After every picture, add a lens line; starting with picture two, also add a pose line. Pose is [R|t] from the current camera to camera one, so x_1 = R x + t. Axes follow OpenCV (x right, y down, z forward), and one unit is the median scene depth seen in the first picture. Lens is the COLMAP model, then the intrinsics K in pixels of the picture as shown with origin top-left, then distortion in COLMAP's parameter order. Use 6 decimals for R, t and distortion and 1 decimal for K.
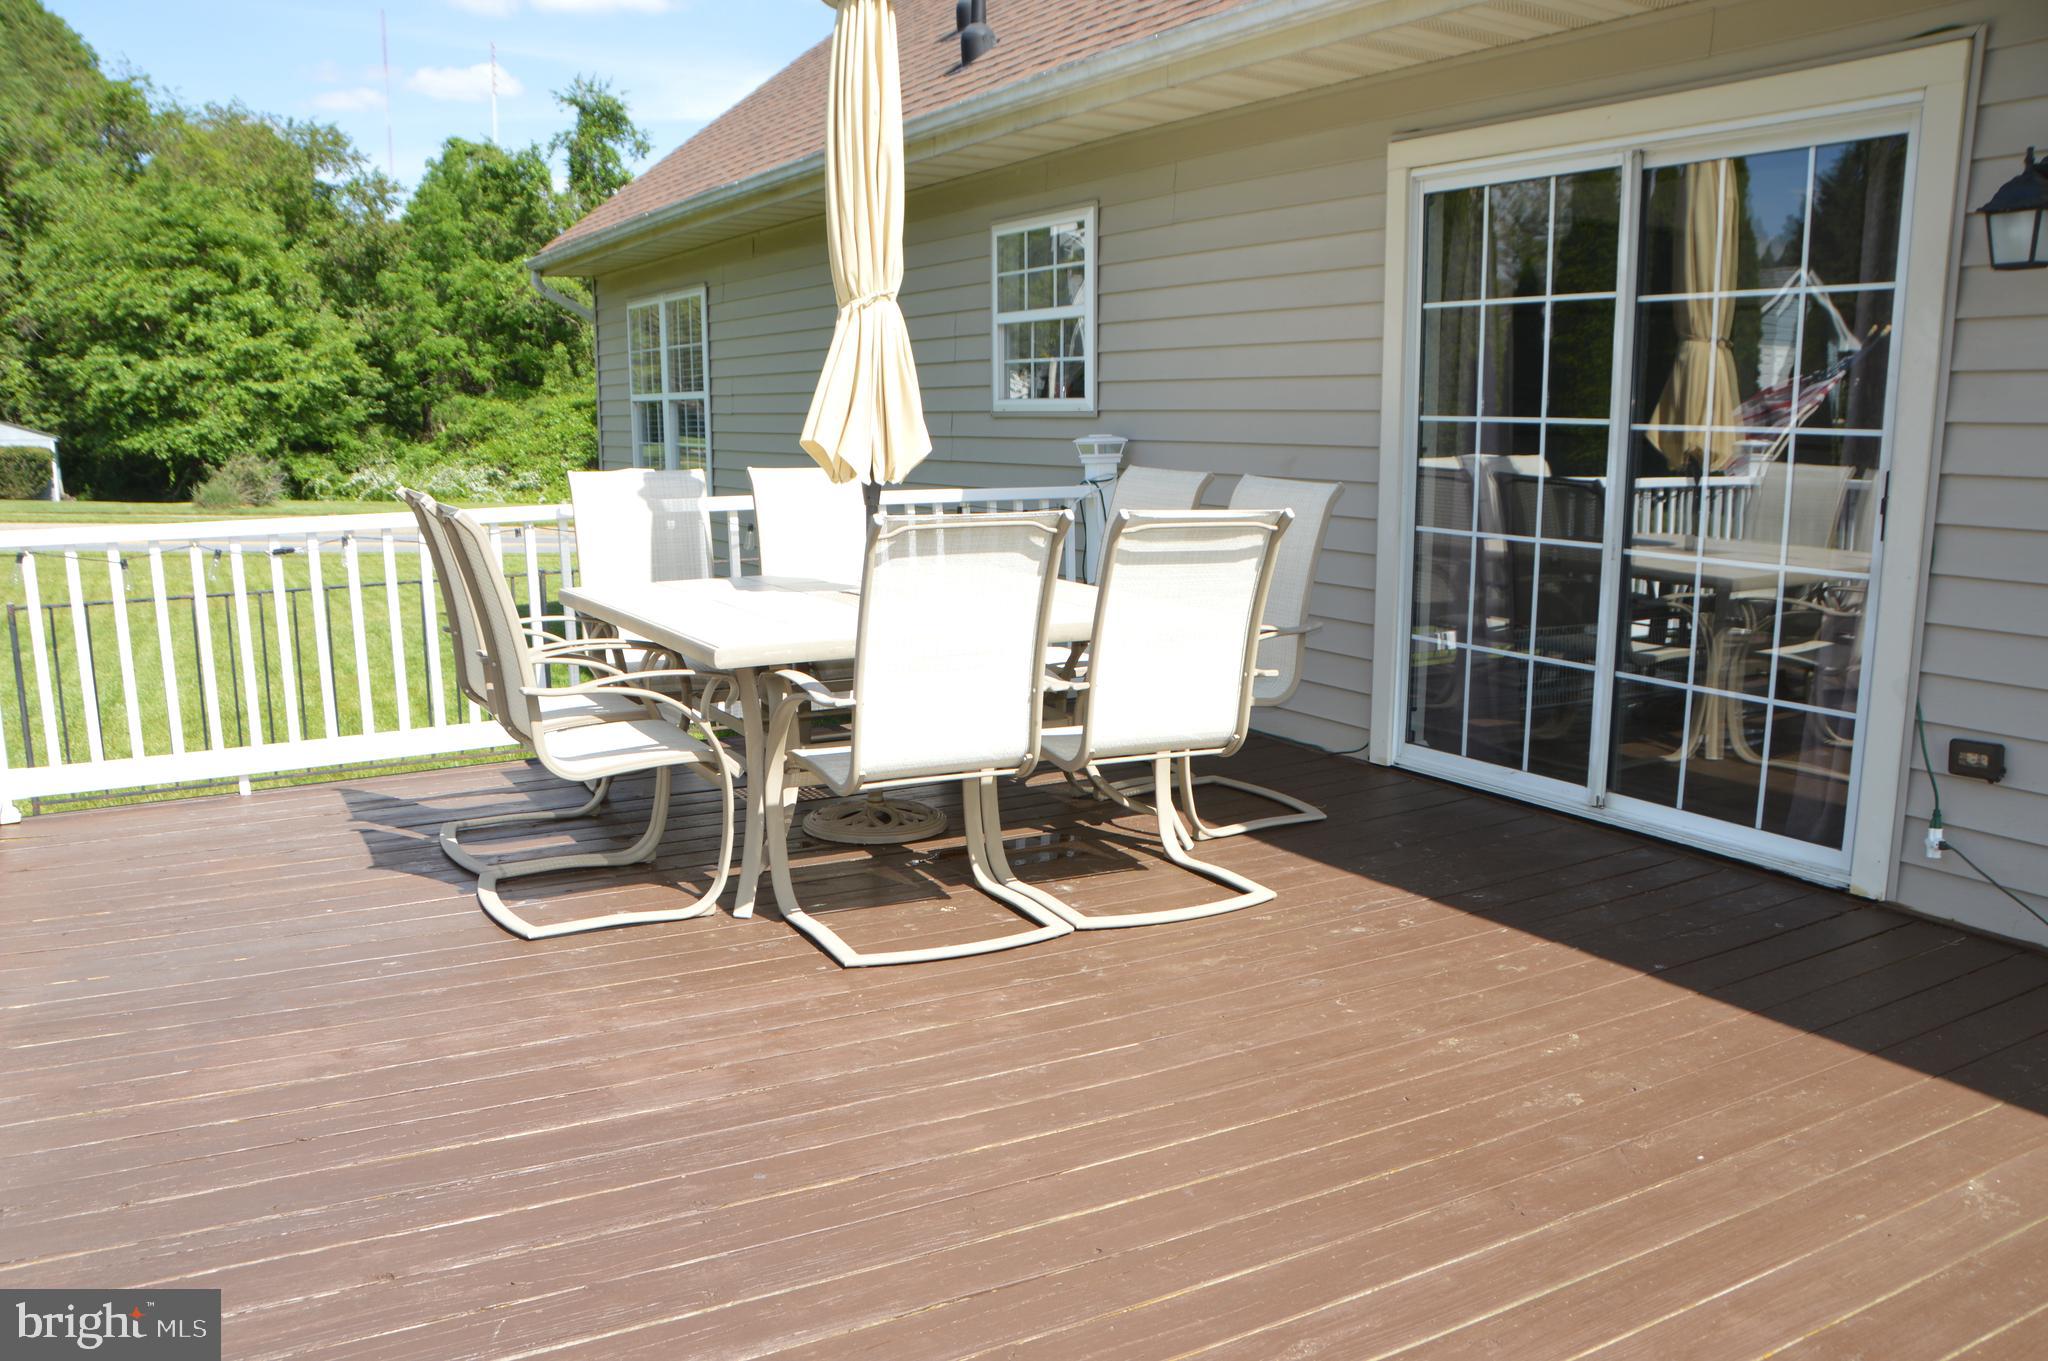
lens RADIAL K [[1573.4, 0, 1030.7], [0, 1573.4, 681.9], [0, 0, 1]] dist [-0.032135, -0.007104]
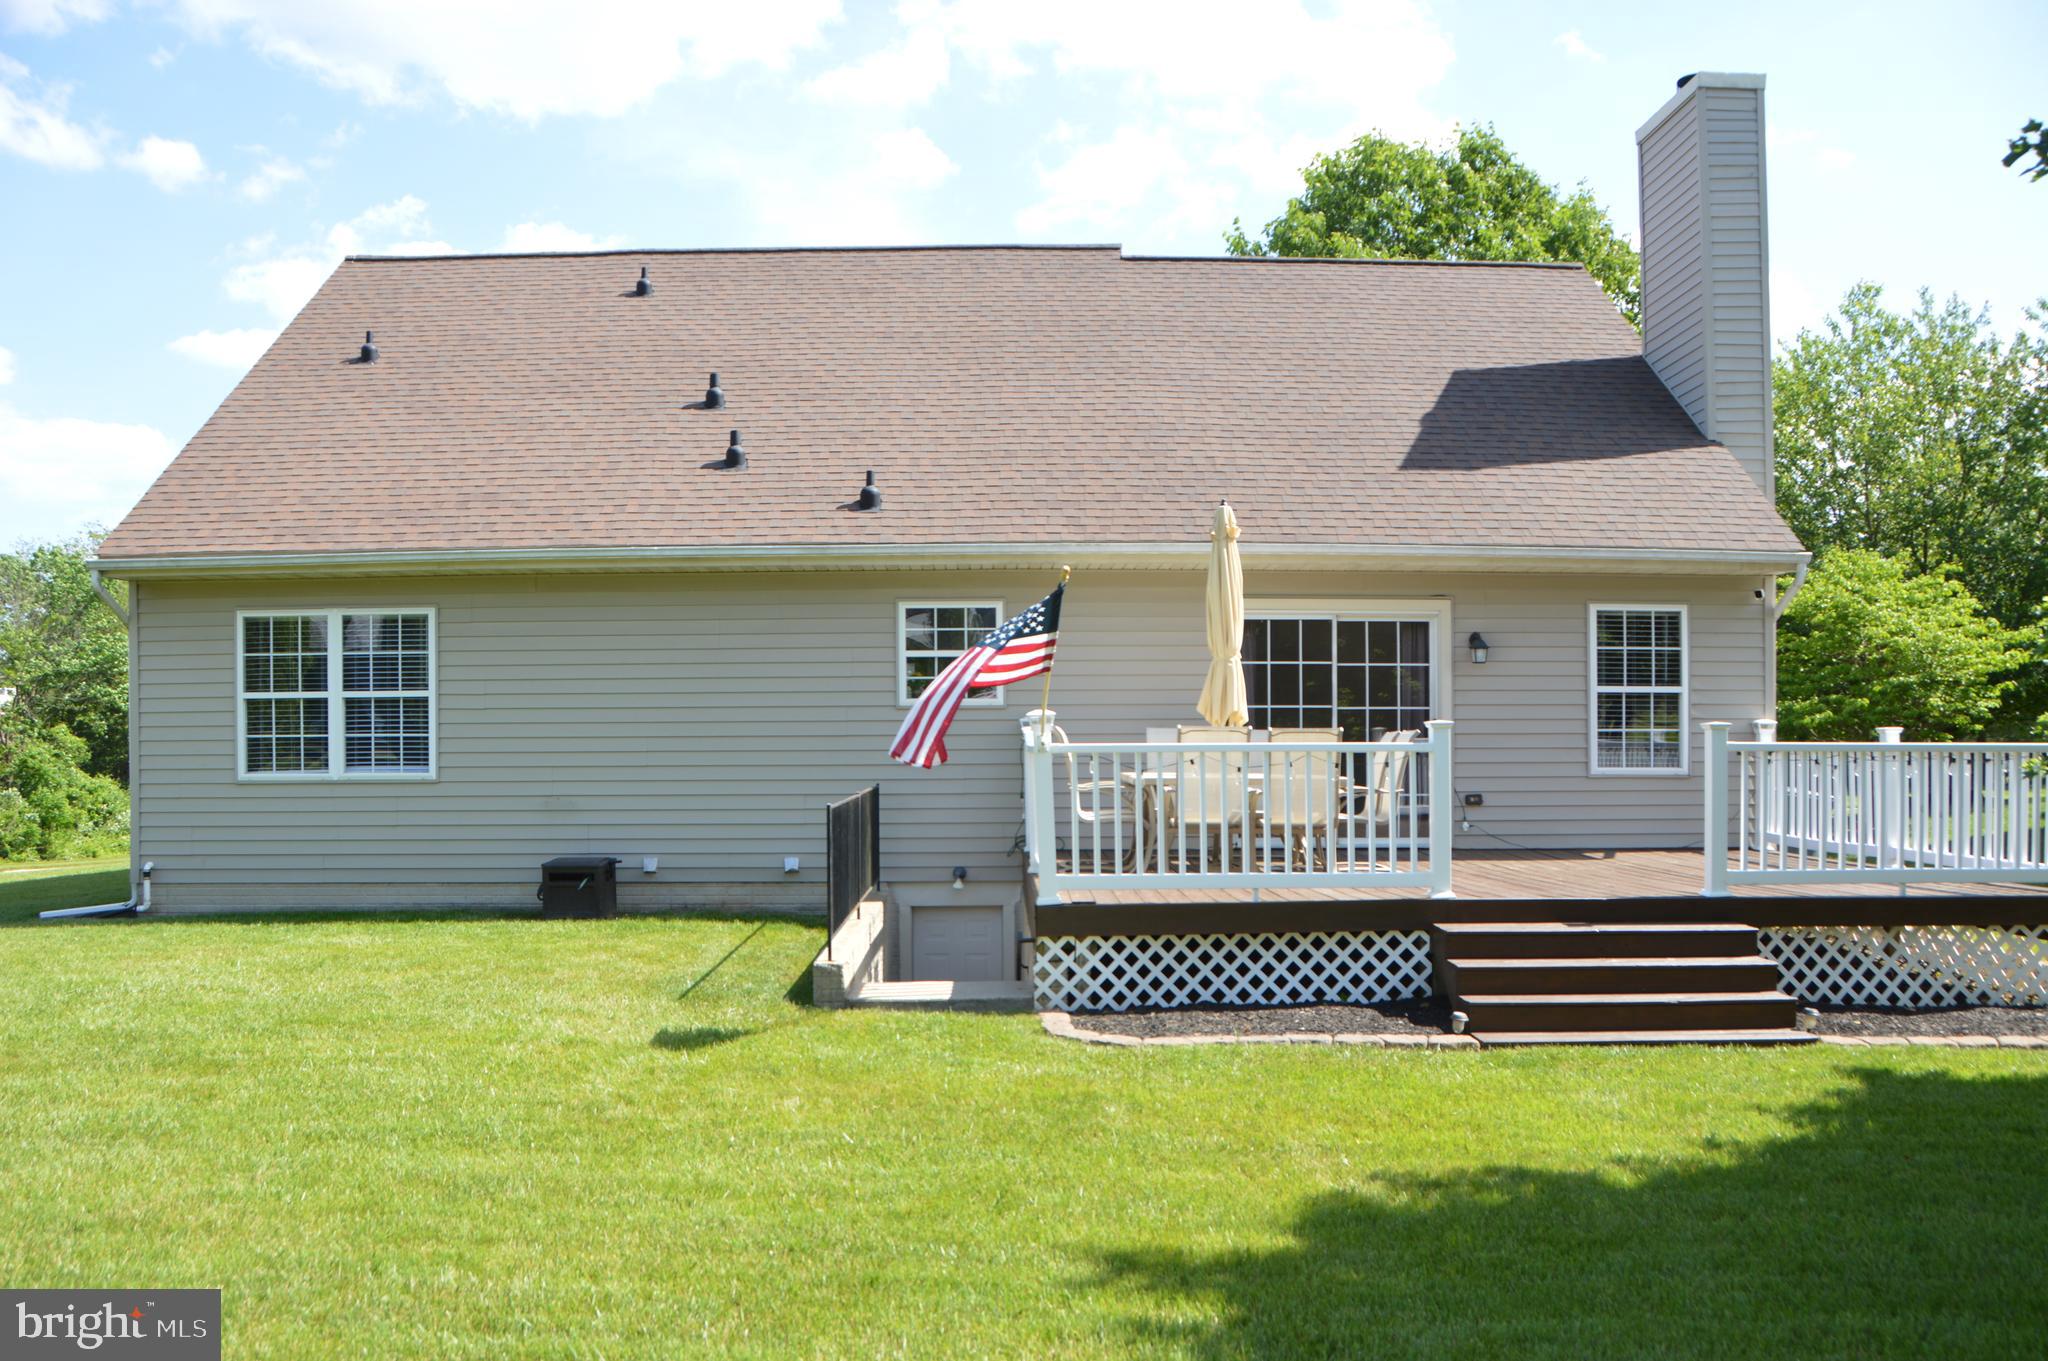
lens RADIAL K [[1573.4, 0, 1025.7], [0, 1573.4, 687.3], [0, 0, 1]] dist [-0.032135, -0.007104]
pose [[0.502722, 0.023612, 0.864126, -2.916401], [0.153008, 0.981413, -0.115832, 0.055571], [-0.850799, 0.190449, 0.489765, 0.080589]]
